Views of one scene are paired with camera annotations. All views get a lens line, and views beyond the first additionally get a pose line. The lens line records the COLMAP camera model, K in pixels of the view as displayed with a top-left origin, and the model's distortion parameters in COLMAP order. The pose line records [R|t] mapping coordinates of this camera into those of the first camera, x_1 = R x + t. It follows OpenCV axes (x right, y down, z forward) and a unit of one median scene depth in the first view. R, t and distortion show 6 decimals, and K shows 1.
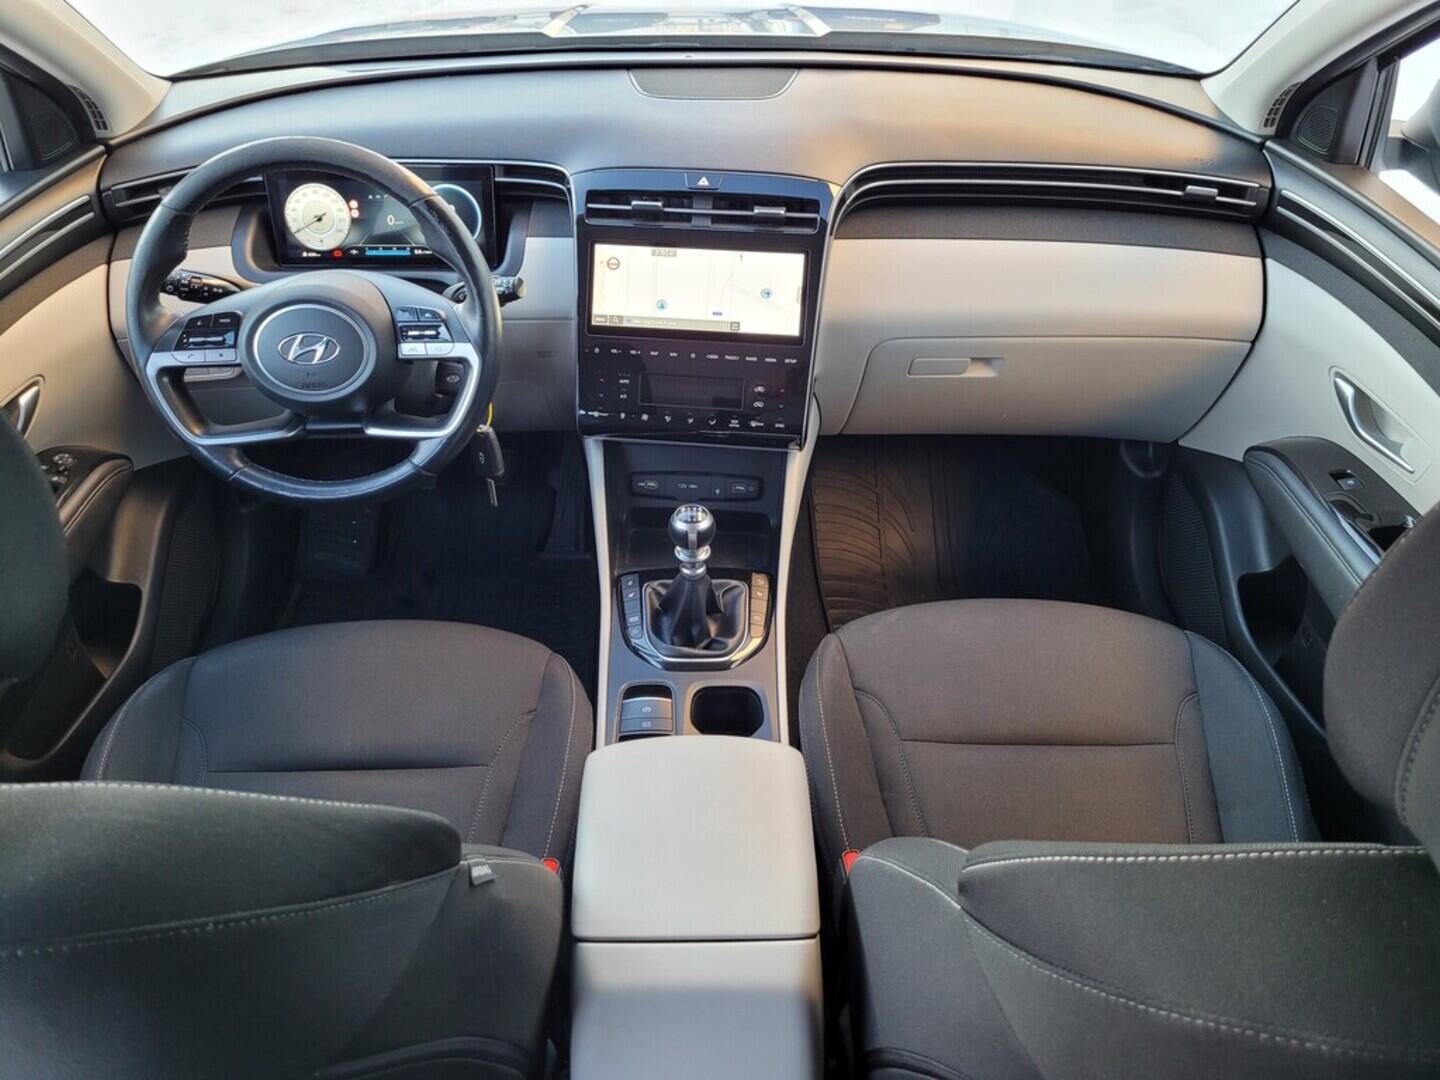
lens RADIAL K [[1082.4, 0, 727.0], [0, 1082.4, 538.7], [0, 0, 1]] dist [0.030333, -0.018466]
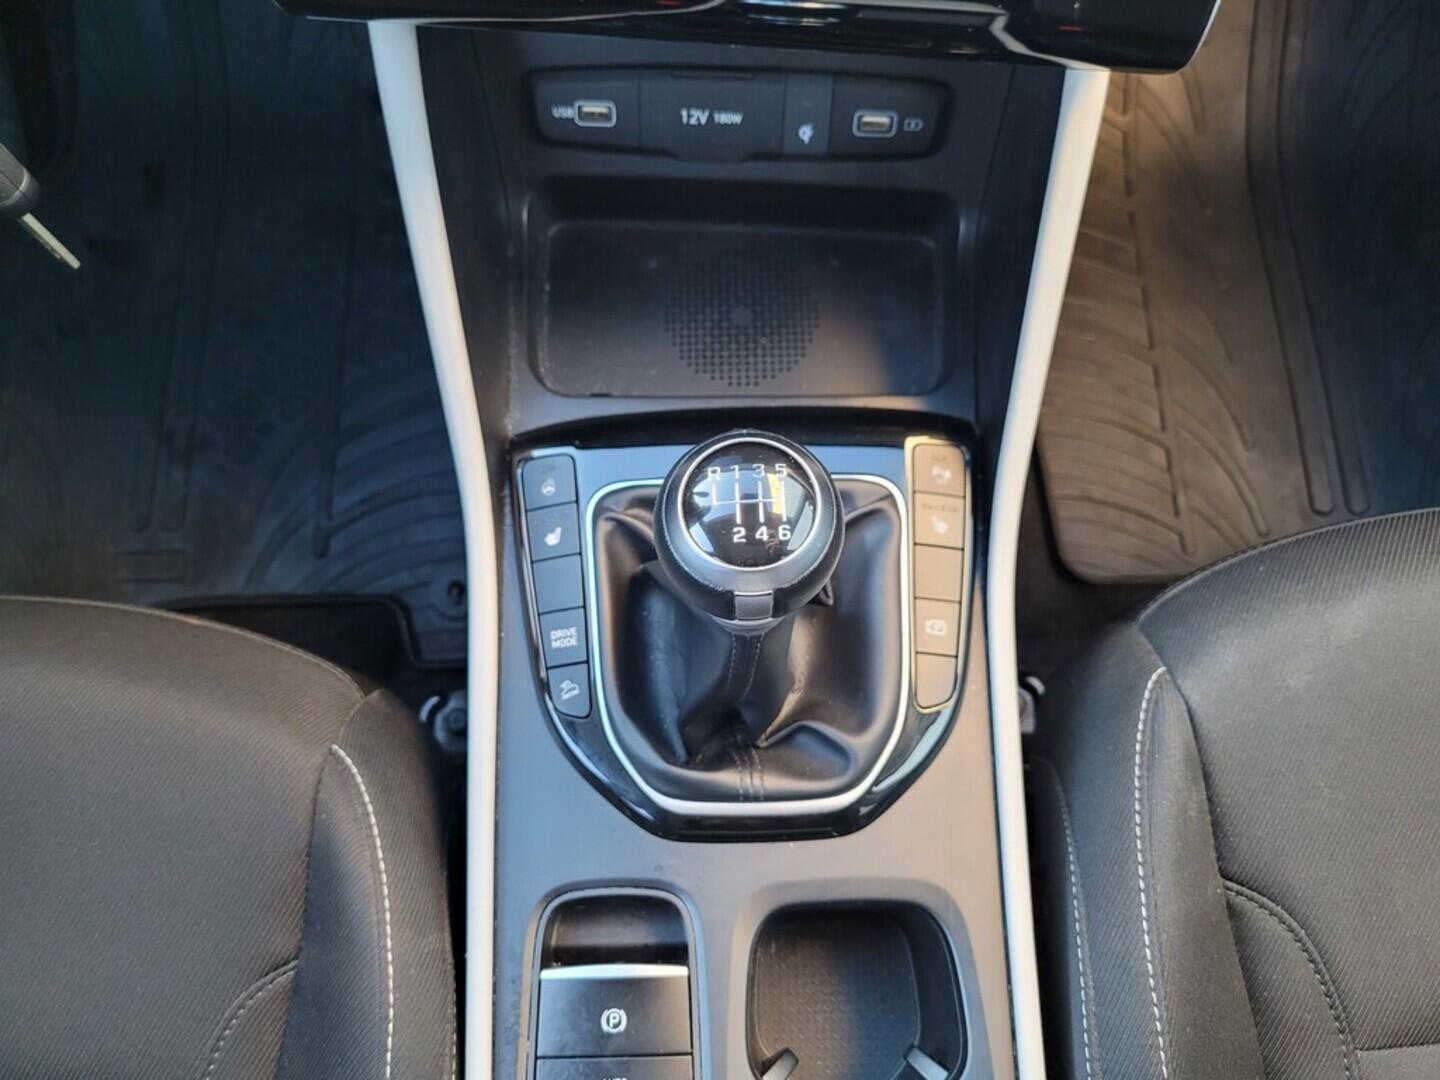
lens RADIAL K [[1082.4, 0, 699.1], [0, 1082.4, 521.5], [0, 0, 1]] dist [0.030333, -0.018466]
pose [[0.999422, -0.009403, -0.032666, -0.033450], [0.026017, 0.830070, 0.557051, -0.140485], [0.021877, -0.557579, 0.829835, 0.742047]]
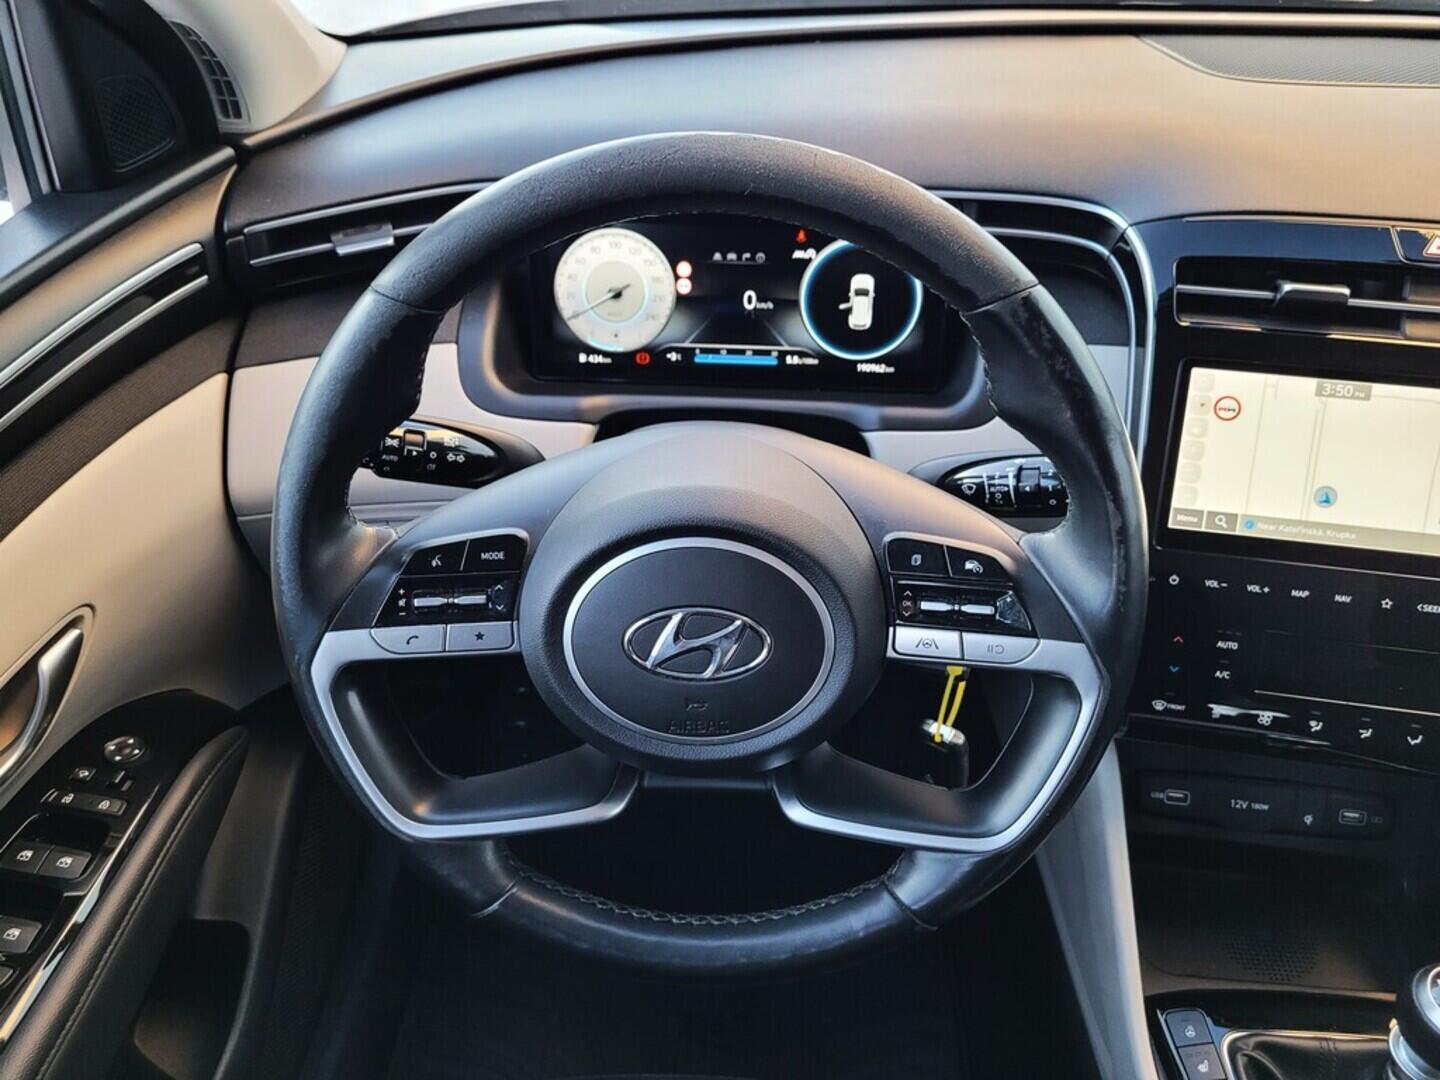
lens RADIAL K [[1082.4, 0, 731.0], [0, 1082.4, 543.7], [0, 0, 1]] dist [0.030333, -0.018466]
pose [[0.997176, 0.046471, -0.058998, -0.292613], [-0.047372, 0.998780, -0.013959, -0.173860], [0.058278, 0.016714, 0.998160, 0.495001]]
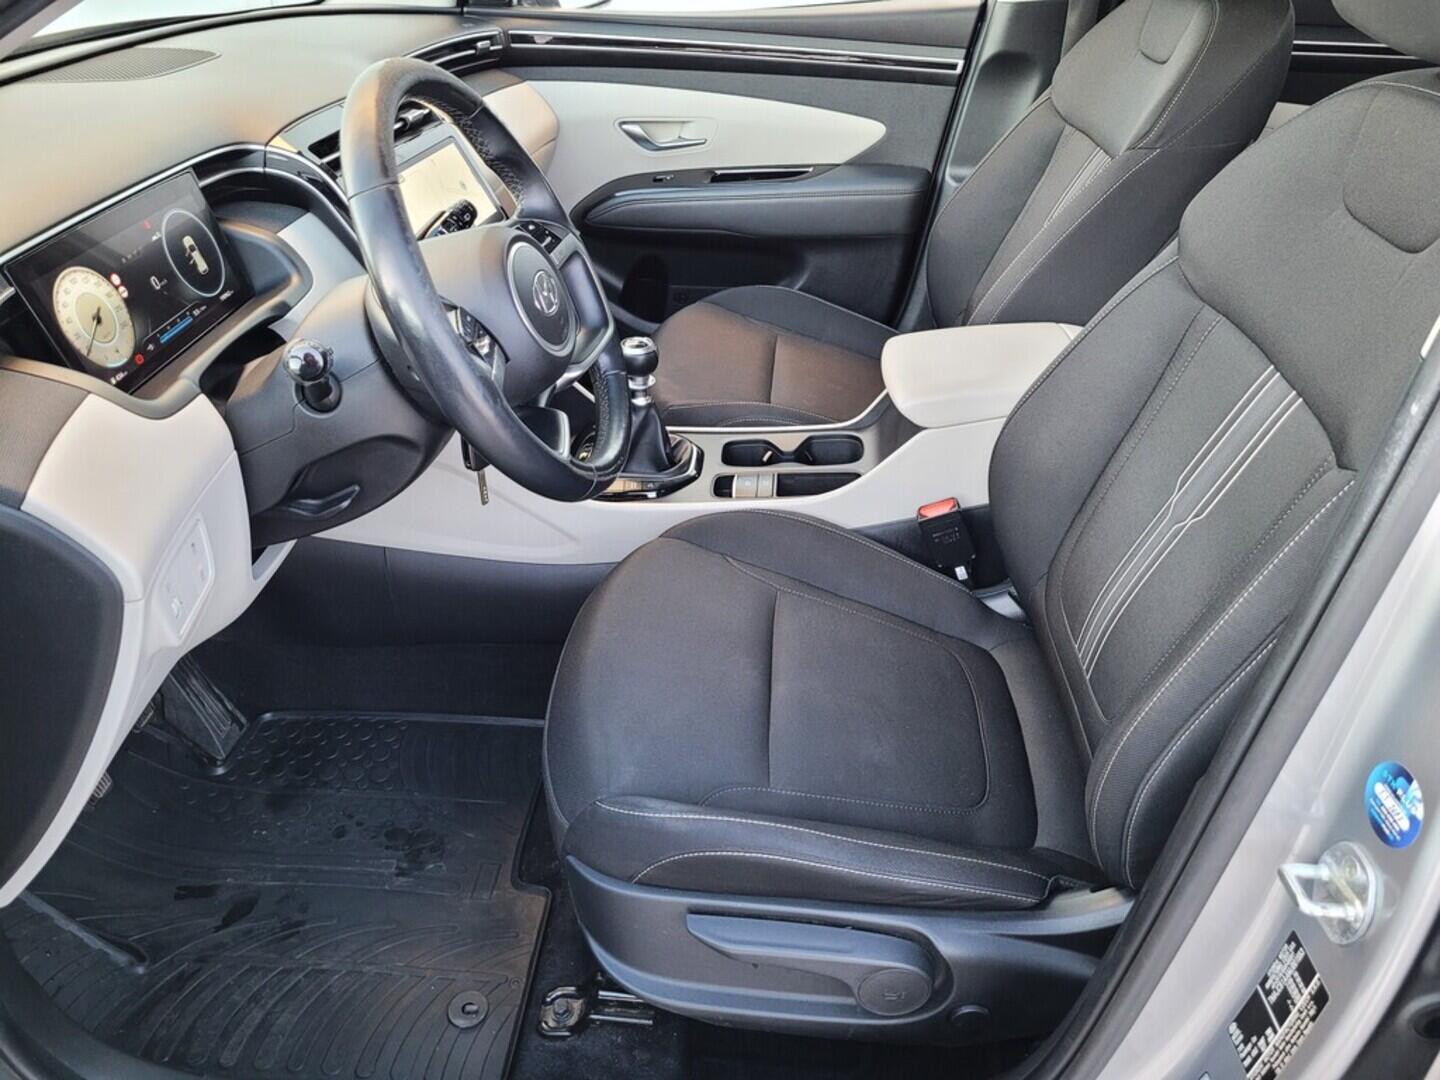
lens RADIAL K [[1082.4, 0, 711.3], [0, 1082.4, 537.2], [0, 0, 1]] dist [0.030333, -0.018466]
pose [[0.091034, -0.537342, 0.838437, -0.972965], [0.620647, 0.689034, 0.374205, -0.231759], [-0.778788, 0.486308, 0.396225, 0.556804]]
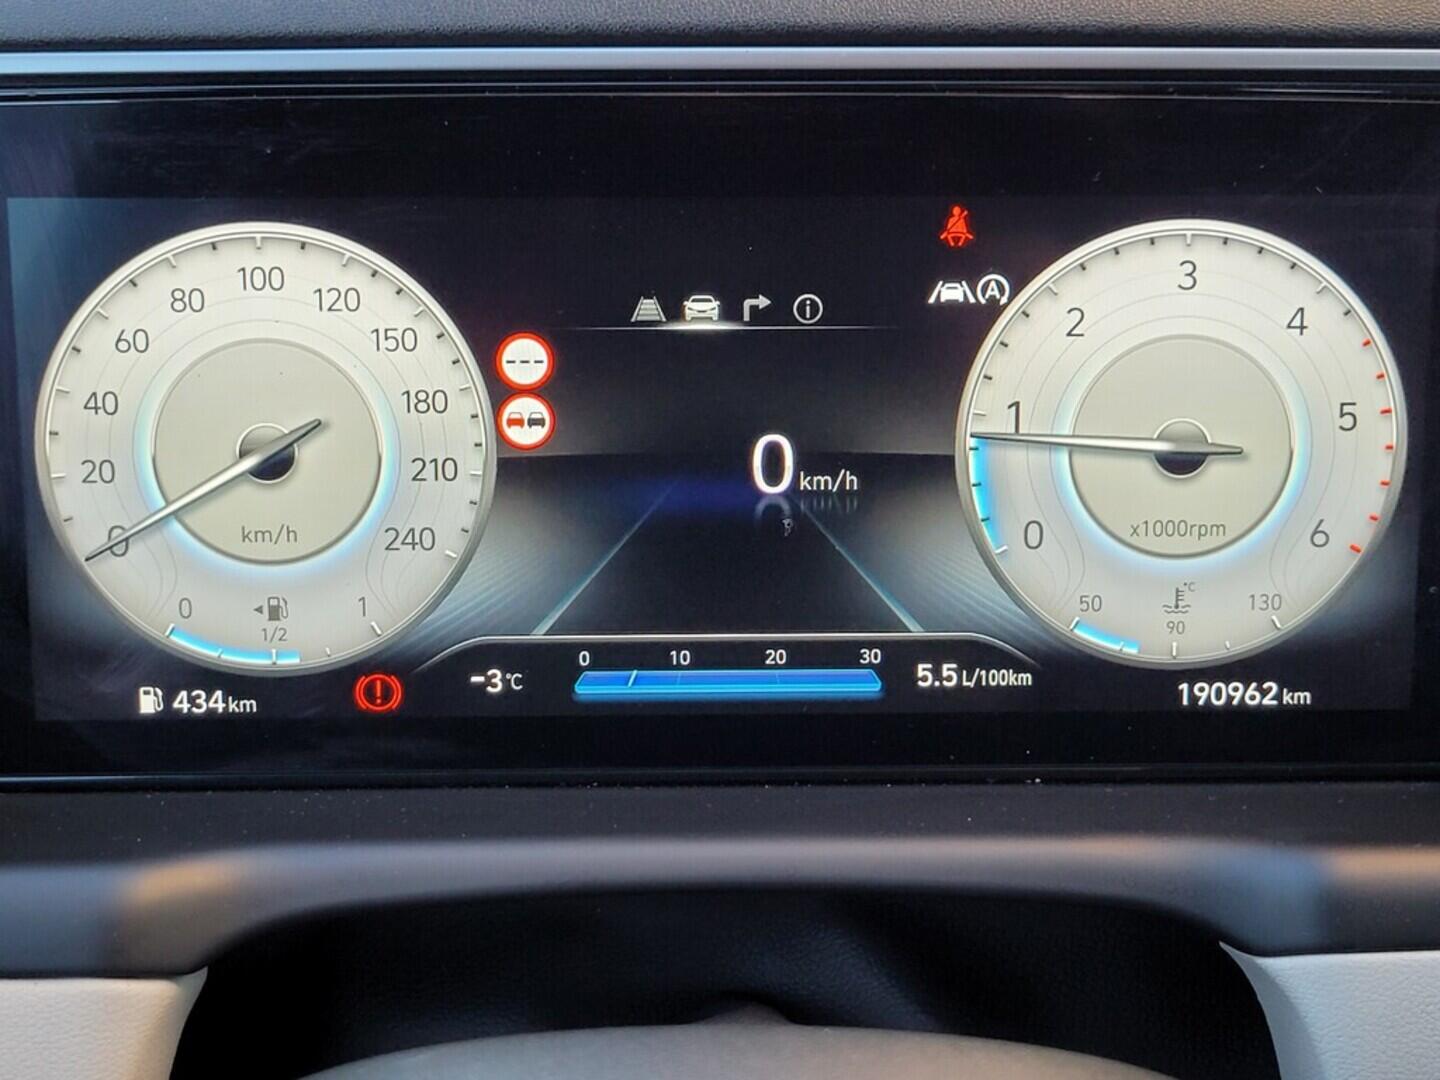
lens RADIAL K [[1082.4, 0, 724.7], [0, 1082.4, 529.1], [0, 0, 1]] dist [0.030333, -0.018466]
pose [[0.999980, -0.004434, -0.004444, -0.327124], [0.003045, 0.961622, -0.274361, -0.255619], [0.005490, 0.274342, 0.961617, 0.899518]]
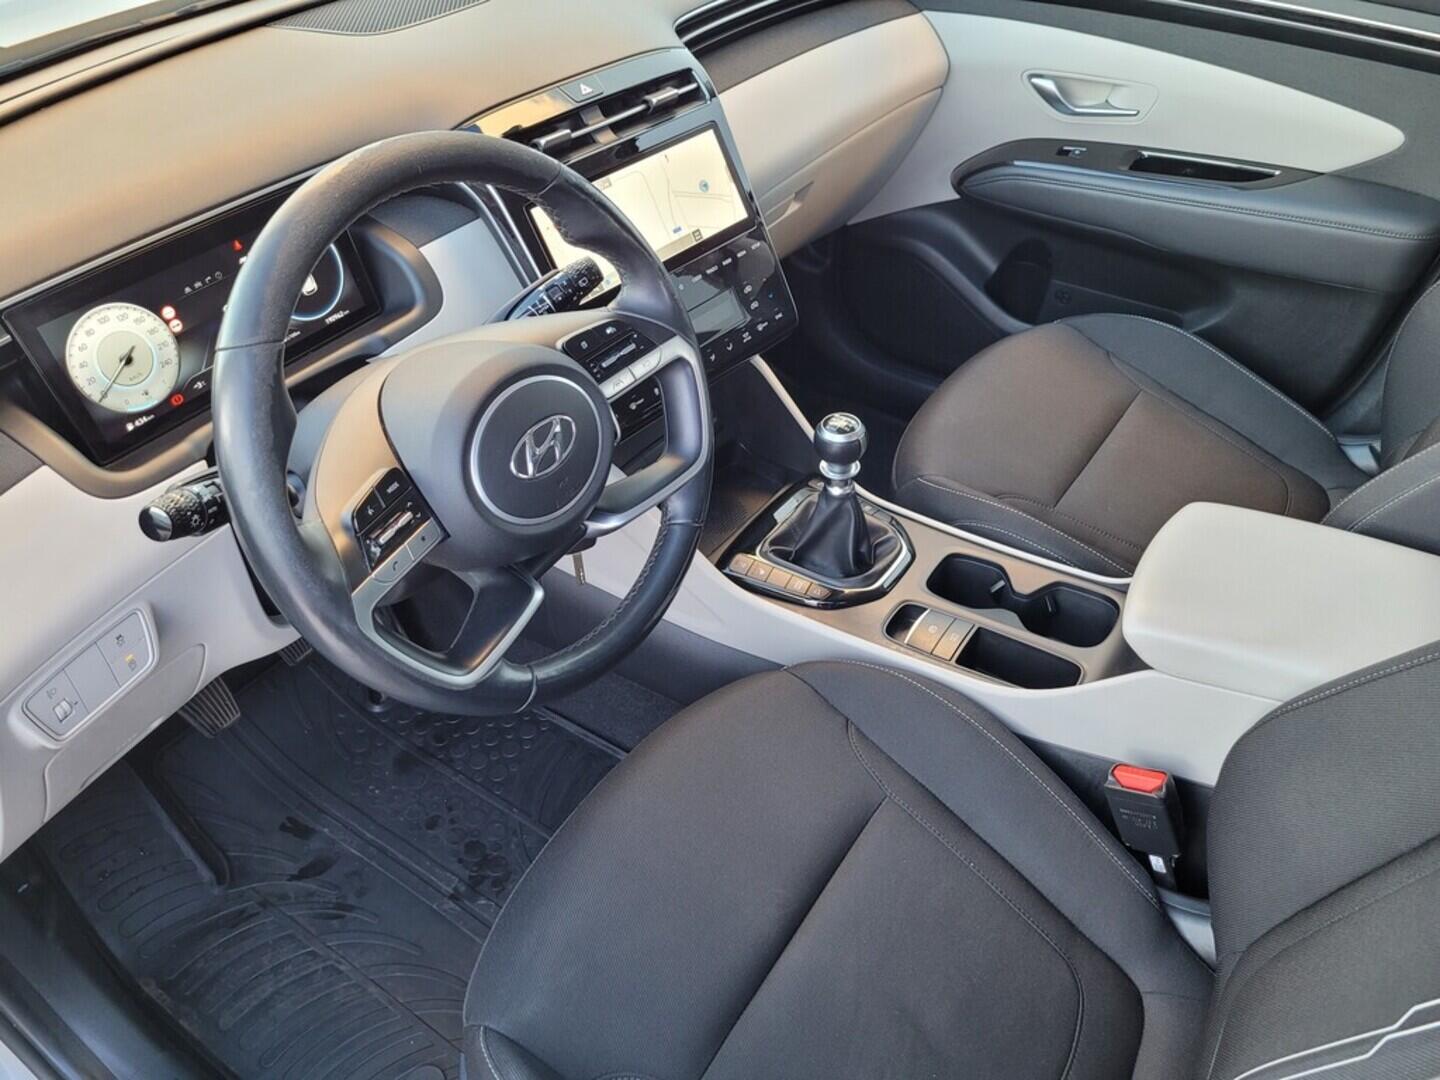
lens RADIAL K [[1082.4, 0, 703.3], [0, 1082.4, 540.6], [0, 0, 1]] dist [0.030333, -0.018466]
pose [[0.581005, -0.545915, 0.603664, -0.627564], [0.530842, 0.816397, 0.227381, -0.189097], [-0.616960, 0.188341, 0.764126, 0.385868]]
